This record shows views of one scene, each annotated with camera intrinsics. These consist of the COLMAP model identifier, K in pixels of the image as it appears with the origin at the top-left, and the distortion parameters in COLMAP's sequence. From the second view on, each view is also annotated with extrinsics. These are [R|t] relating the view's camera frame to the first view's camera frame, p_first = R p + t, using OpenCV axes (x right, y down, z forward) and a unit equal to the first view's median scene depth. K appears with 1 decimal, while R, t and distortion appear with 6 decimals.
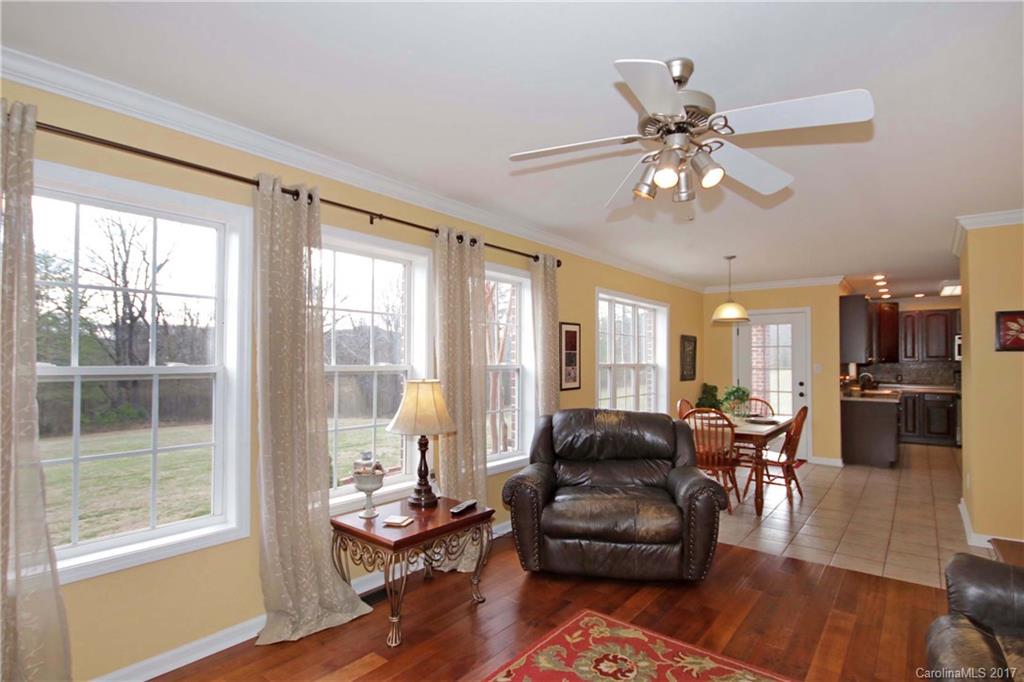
lens RADIAL K [[522.1, 0, 513.5], [0, 522.1, 344.9], [0, 0, 1]] dist [0.025614, 0.000010]
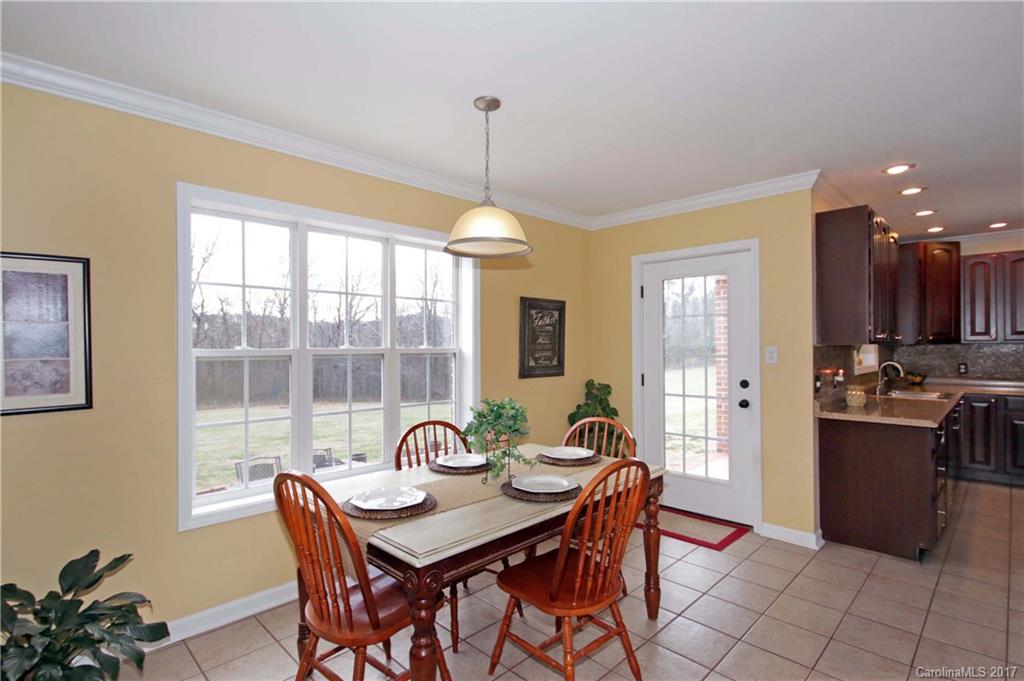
lens RADIAL K [[468.4, 0, 511.3], [0, 468.4, 335.8], [0, 0, 1]] dist [-0.003307, -0.000929]
pose [[0.985354, -0.007859, -0.170340, 0.366432], [0.010240, 0.999862, 0.013107, 0.014985], [0.170213, -0.014659, 0.985298, 0.455285]]
